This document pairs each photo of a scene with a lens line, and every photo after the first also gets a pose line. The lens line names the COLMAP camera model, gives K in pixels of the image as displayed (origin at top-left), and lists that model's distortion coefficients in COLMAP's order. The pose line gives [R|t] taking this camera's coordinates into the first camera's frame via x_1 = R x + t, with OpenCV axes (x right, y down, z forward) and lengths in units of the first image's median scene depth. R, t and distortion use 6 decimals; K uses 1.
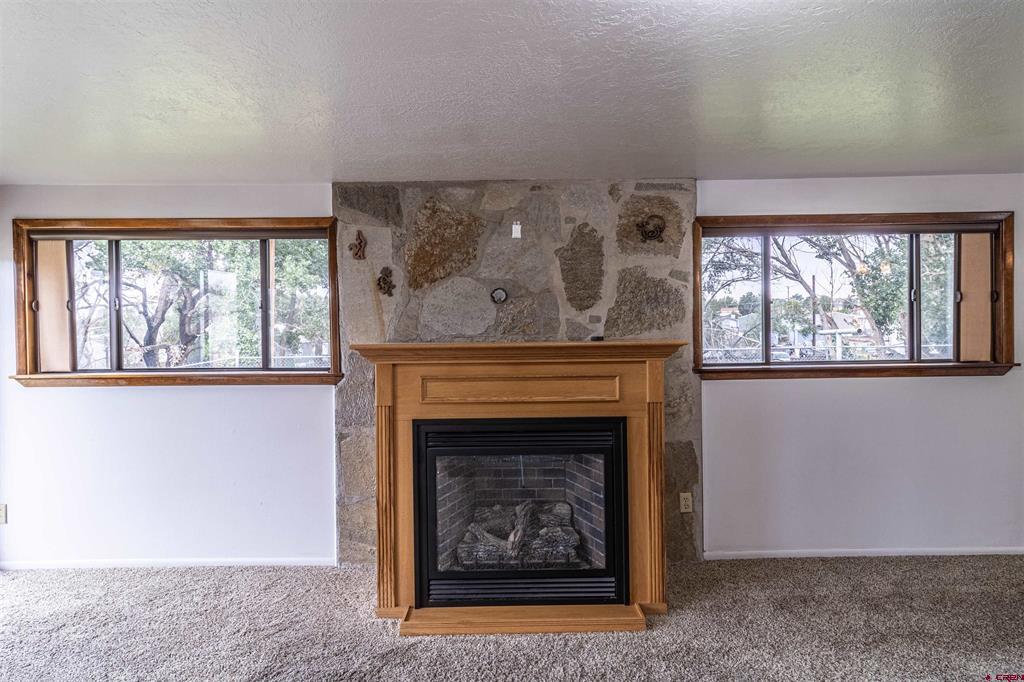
lens RADIAL K [[556.2, 0, 517.2], [0, 556.2, 335.2], [0, 0, 1]] dist [0.004259, 0.000448]
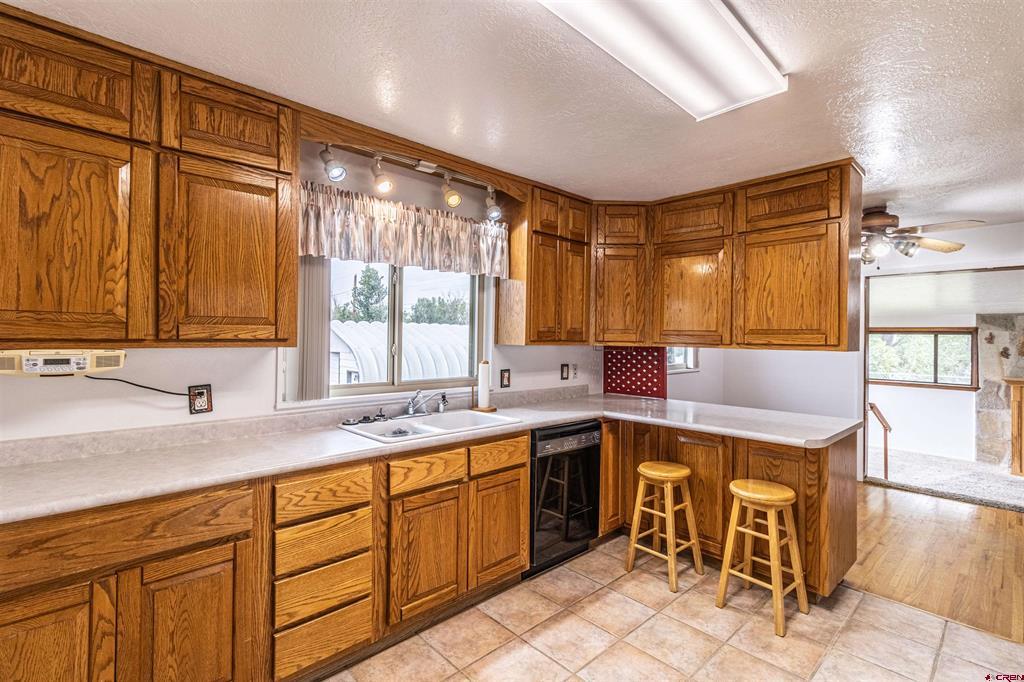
lens RADIAL K [[472.1, 0, 515.6], [0, 472.1, 334.8], [0, 0, 1]] dist [0.003532, 0.000130]
pose [[0.677643, 0.014340, -0.735252, -0.161774], [-0.024758, 0.999688, -0.003321, -0.115905], [0.734975, 0.020453, 0.677786, -2.093952]]
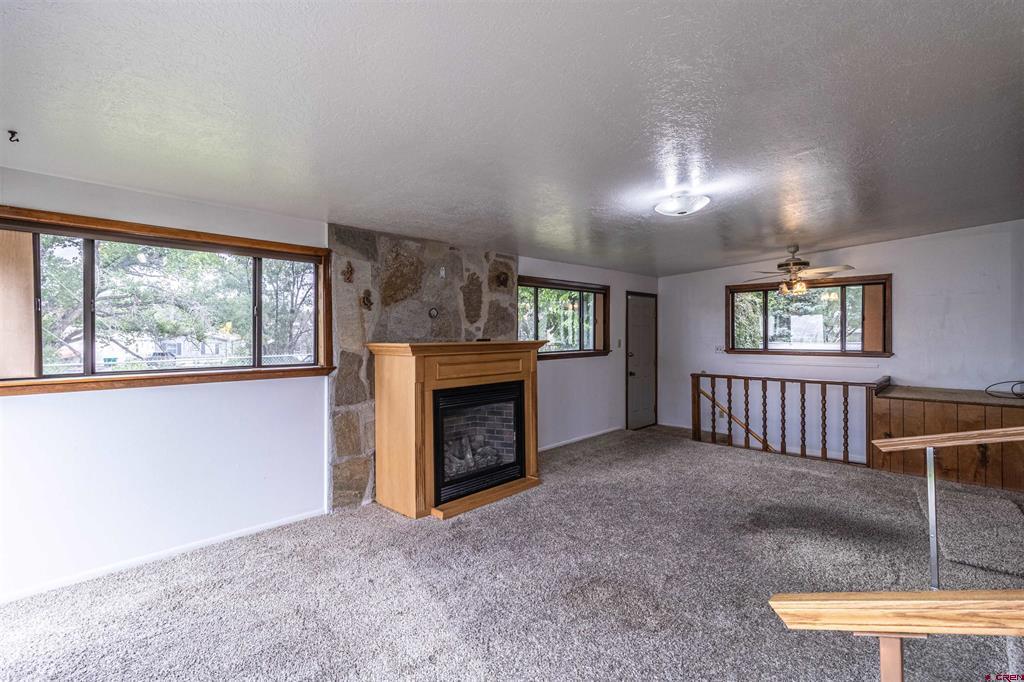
lens RADIAL K [[472.1, 0, 515.6], [0, 472.1, 334.8], [0, 0, 1]] dist [0.003532, 0.000130]
pose [[0.695863, 0.006519, 0.718145, -0.831770], [0.003660, 0.999914, -0.012622, 0.008607], [-0.718165, 0.011412, 0.695779, -0.101156]]
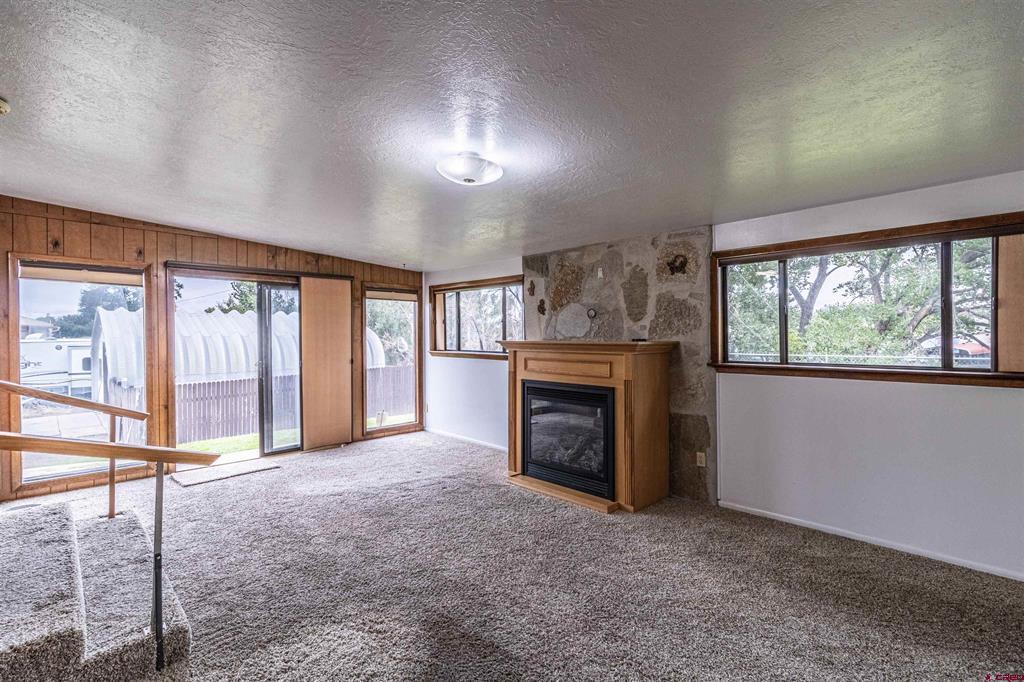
lens RADIAL K [[472.1, 0, 515.6], [0, 472.1, 334.8], [0, 0, 1]] dist [0.003532, 0.000130]
pose [[0.696994, 0.010084, -0.717006, 0.826124], [-0.009263, 0.999944, 0.005059, -0.012035], [0.717018, 0.003116, 0.697048, -0.153598]]
